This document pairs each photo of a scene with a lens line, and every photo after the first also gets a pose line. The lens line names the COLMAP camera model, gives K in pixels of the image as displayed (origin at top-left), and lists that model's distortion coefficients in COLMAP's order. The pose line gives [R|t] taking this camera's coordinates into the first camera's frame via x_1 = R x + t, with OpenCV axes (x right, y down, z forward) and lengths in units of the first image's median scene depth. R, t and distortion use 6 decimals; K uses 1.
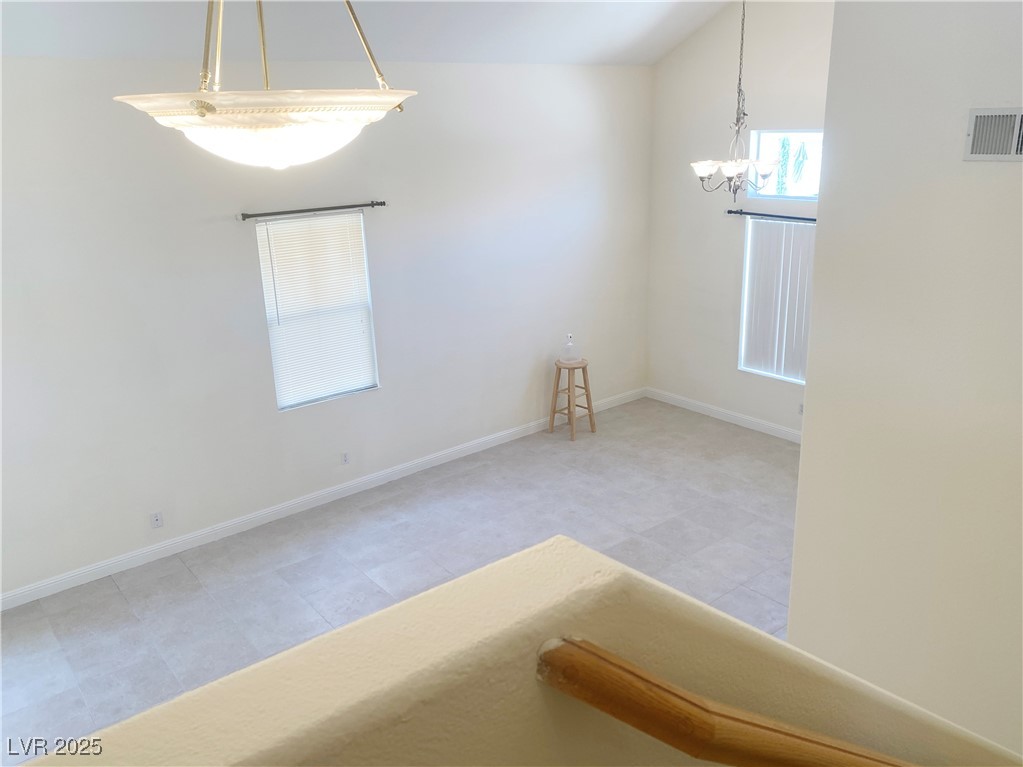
lens RADIAL K [[766.2, 0, 511.5], [0, 766.2, 383.5], [0, 0, 1]] dist [0.138699, -0.194619]
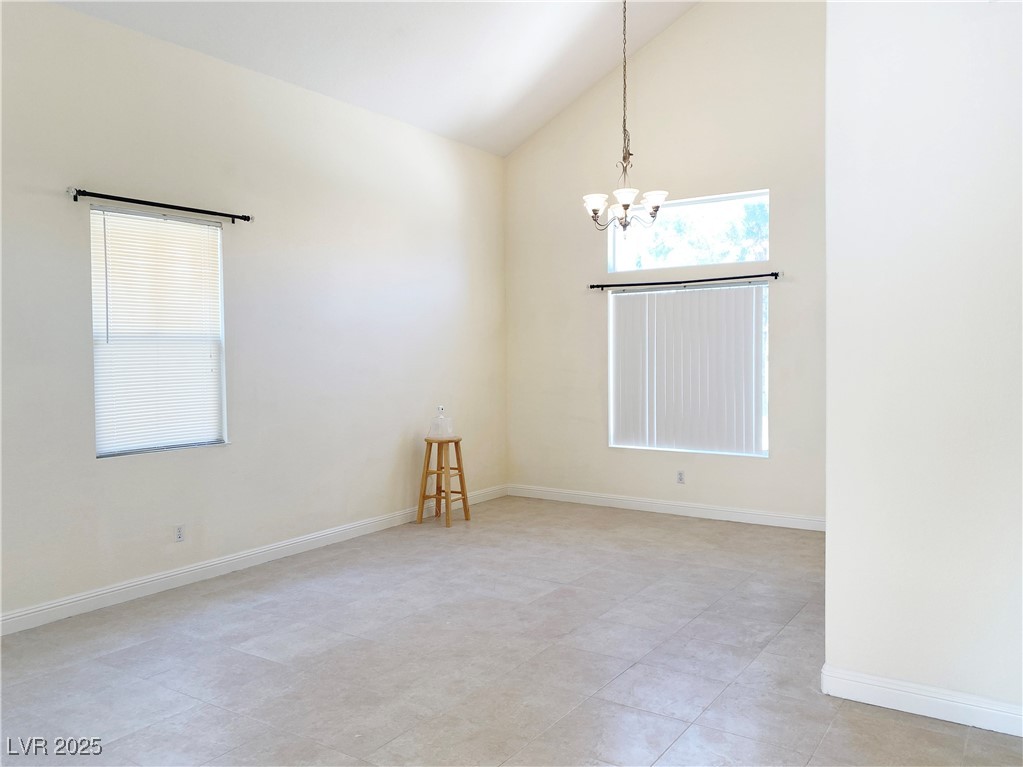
lens RADIAL K [[766.2, 0, 511.5], [0, 766.2, 383.5], [0, 0, 1]] dist [0.138699, -0.194619]
pose [[0.956127, 0.010397, 0.292768, -0.127162], [0.068214, 0.963998, -0.257010, 0.171895], [-0.284900, 0.265705, 0.920996, 0.154217]]
